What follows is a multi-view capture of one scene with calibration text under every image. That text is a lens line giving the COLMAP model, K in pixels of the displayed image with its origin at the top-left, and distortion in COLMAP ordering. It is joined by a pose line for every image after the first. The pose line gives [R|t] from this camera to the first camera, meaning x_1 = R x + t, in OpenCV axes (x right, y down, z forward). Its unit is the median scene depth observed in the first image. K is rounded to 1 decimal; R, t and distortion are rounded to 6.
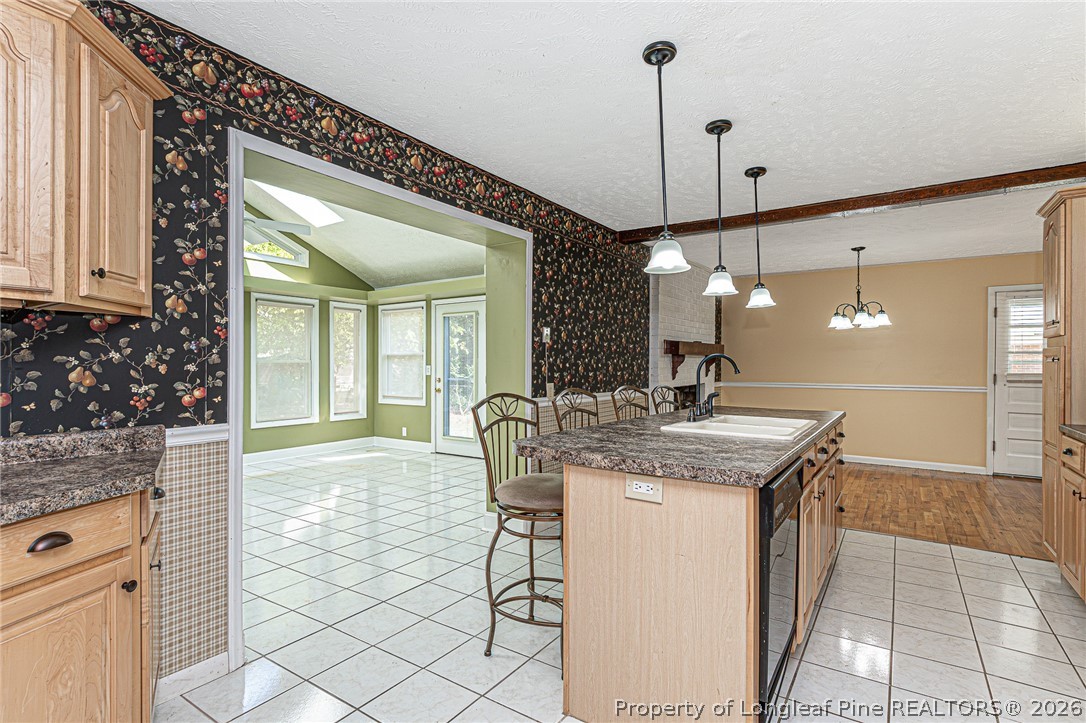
lens RADIAL K [[540.1, 0, 535.7], [0, 540.1, 364.1], [0, 0, 1]] dist [0.000594, -0.000064]
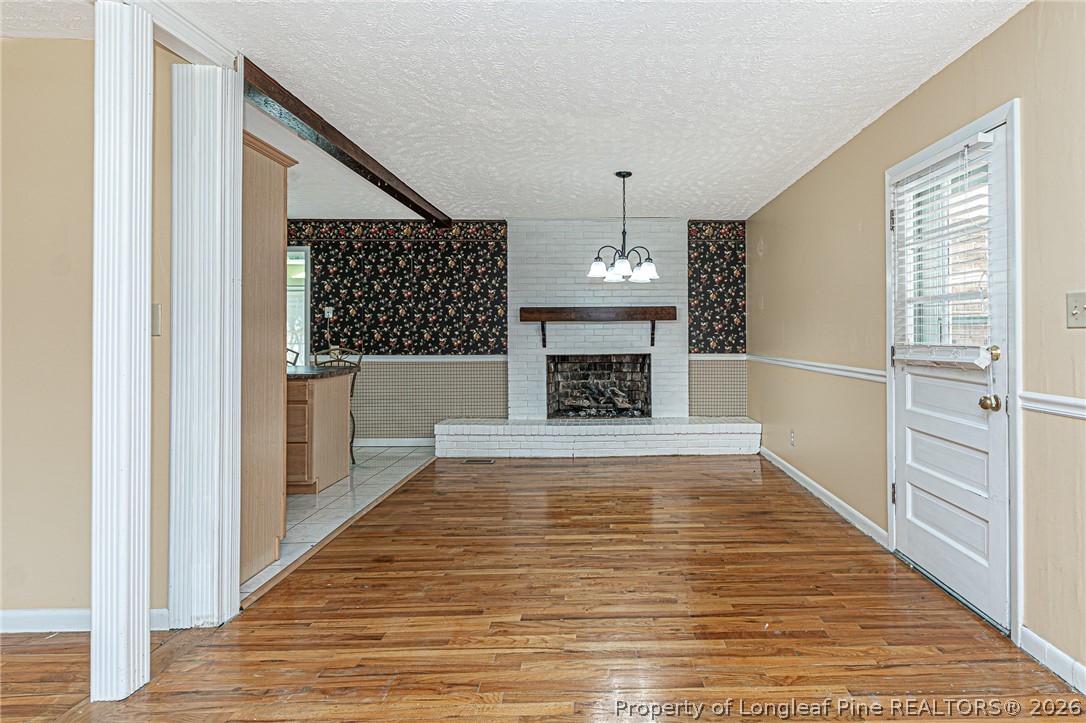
lens RADIAL K [[540.1, 0, 602.4], [0, 540.1, 330.3], [0, 0, 1]] dist [0.000594, -0.000064]
pose [[0.586759, -0.009098, -0.809711, 1.619718], [0.003080, 0.999955, -0.009004, 0.009258], [0.809756, 0.002789, 0.586760, 0.738574]]
